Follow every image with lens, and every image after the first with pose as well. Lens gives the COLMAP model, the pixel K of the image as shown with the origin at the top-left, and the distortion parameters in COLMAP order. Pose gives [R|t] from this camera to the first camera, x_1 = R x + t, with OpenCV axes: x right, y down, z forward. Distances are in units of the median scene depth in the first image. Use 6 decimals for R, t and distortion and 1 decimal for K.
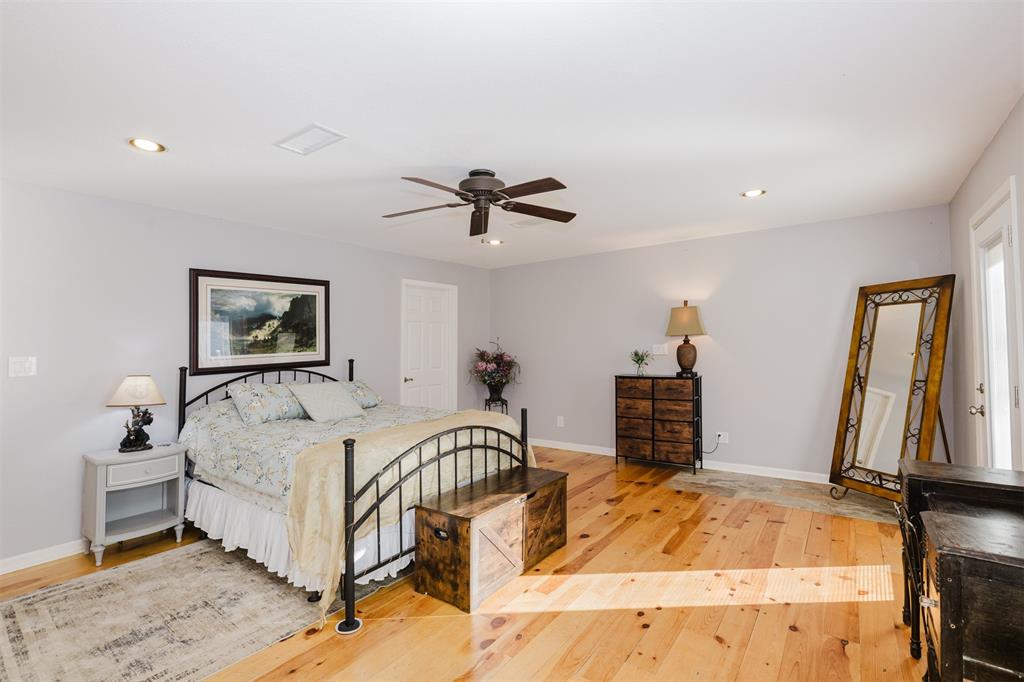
lens RADIAL K [[471.6, 0, 511.3], [0, 471.6, 340.8], [0, 0, 1]] dist [-0.003030, 0.000952]
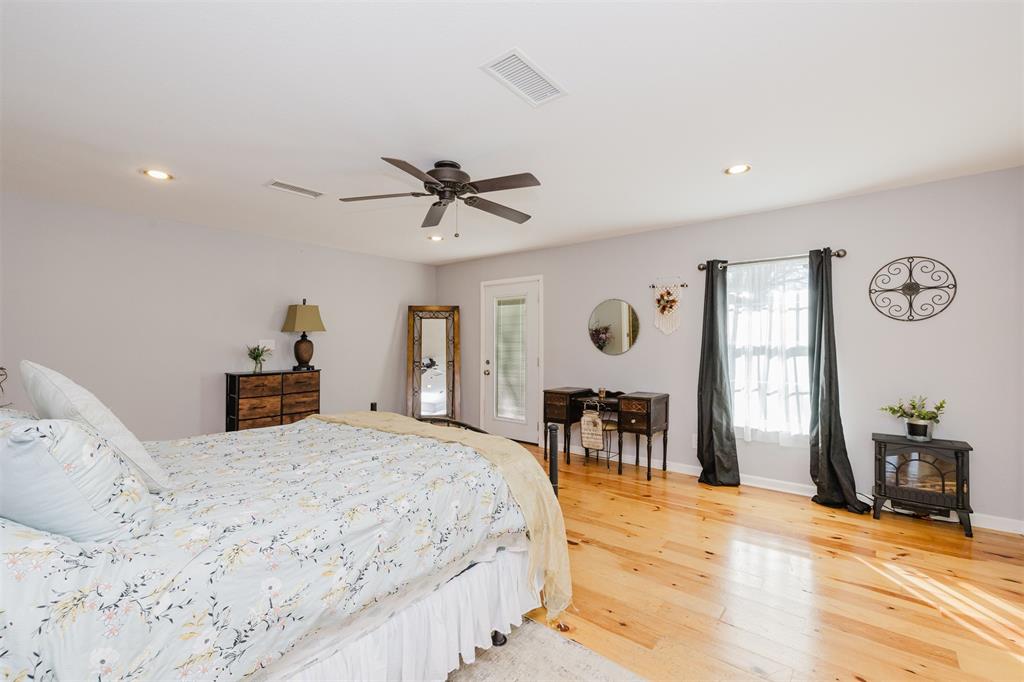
lens RADIAL K [[438.0, 0, 509.1], [0, 438.0, 342.7], [0, 0, 1]] dist [0.005651, -0.000037]
pose [[0.062896, 0.008676, 0.997982, -0.601756], [-0.010856, 0.999909, -0.008009, 0.016831], [-0.997961, -0.010330, 0.062985, 0.471955]]
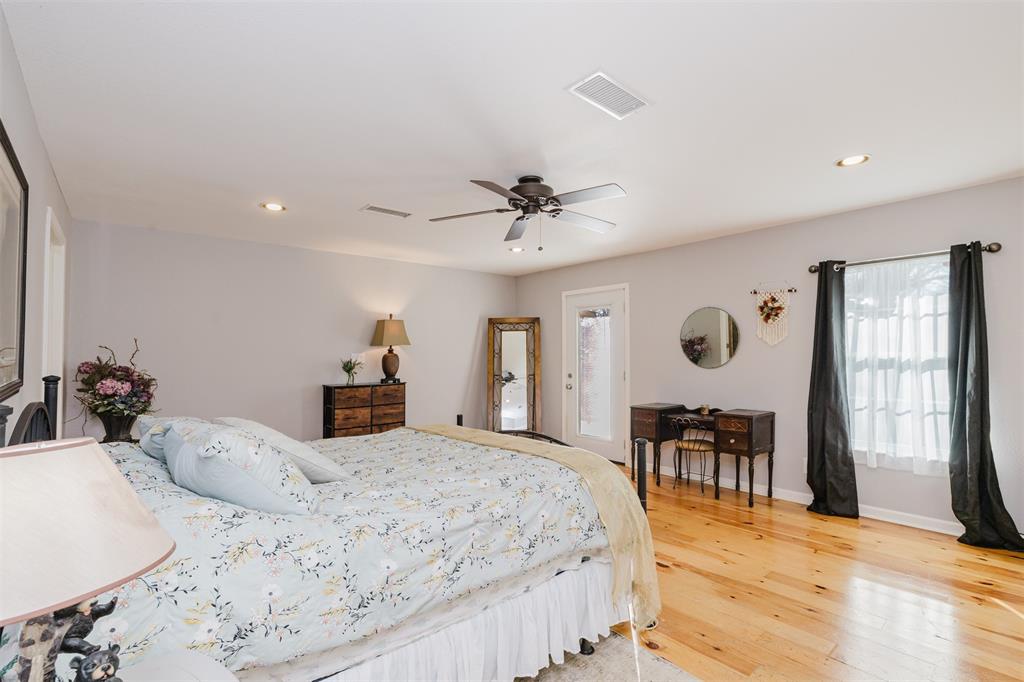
lens RADIAL K [[471.6, 0, 504.3], [0, 471.6, 350.1], [0, 0, 1]] dist [-0.003030, 0.000952]
pose [[0.243054, 0.018920, 0.969828, -0.645362], [-0.008246, 0.999814, -0.017438, 0.016656], [-0.969978, -0.003759, 0.243165, 0.472313]]
